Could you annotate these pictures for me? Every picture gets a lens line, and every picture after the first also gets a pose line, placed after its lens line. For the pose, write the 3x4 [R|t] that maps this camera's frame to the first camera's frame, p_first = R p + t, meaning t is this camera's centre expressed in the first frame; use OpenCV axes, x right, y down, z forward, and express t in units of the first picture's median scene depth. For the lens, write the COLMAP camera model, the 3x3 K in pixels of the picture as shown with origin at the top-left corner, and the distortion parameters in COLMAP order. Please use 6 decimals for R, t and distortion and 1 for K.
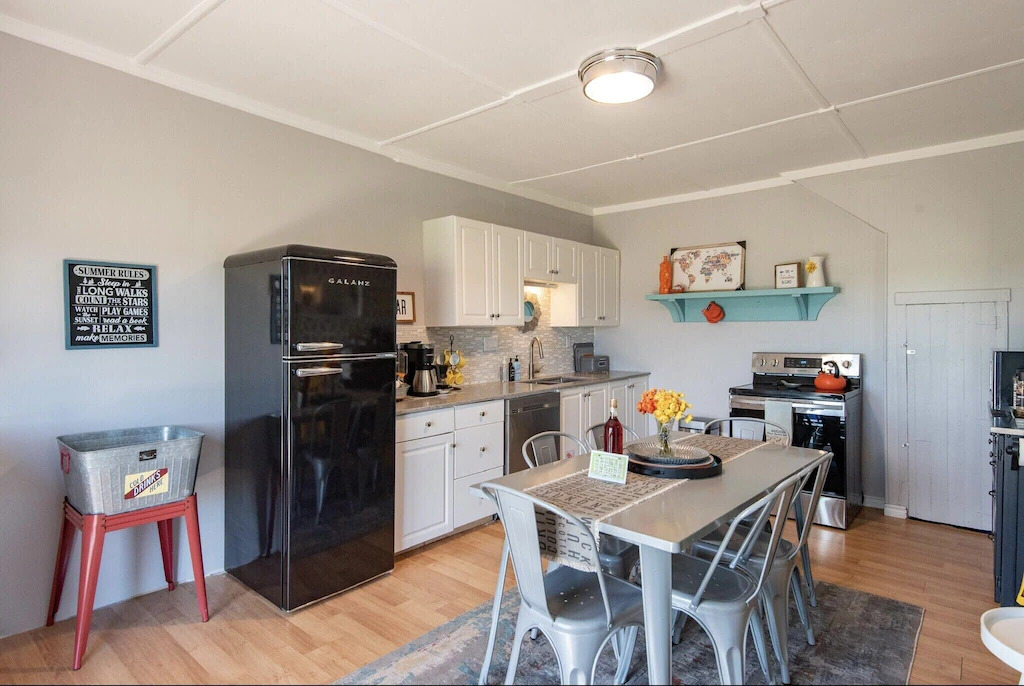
lens RADIAL K [[554.5, 0, 514.5], [0, 554.5, 340.2], [0, 0, 1]] dist [0.001556, 0.000169]
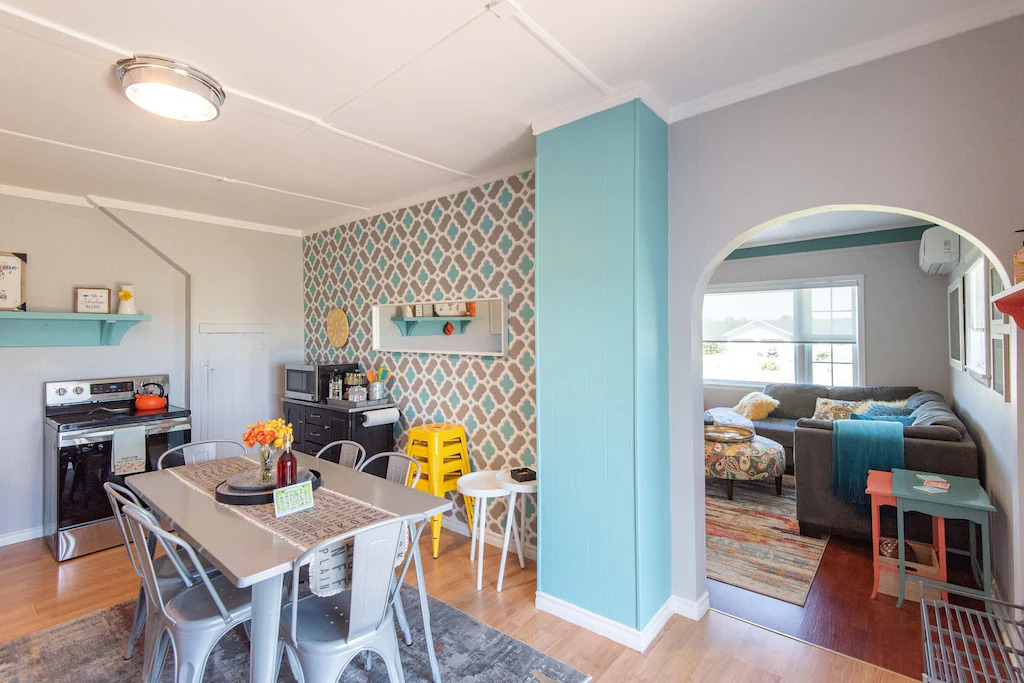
lens RADIAL K [[473.9, 0, 513.8], [0, 473.9, 332.7], [0, 0, 1]] dist [0.001349, 0.000018]
pose [[-0.043302, 0.004533, 0.999052, -0.611518], [0.022963, 0.999730, -0.003540, -0.063718], [-0.998798, 0.022788, -0.043394, 0.486295]]
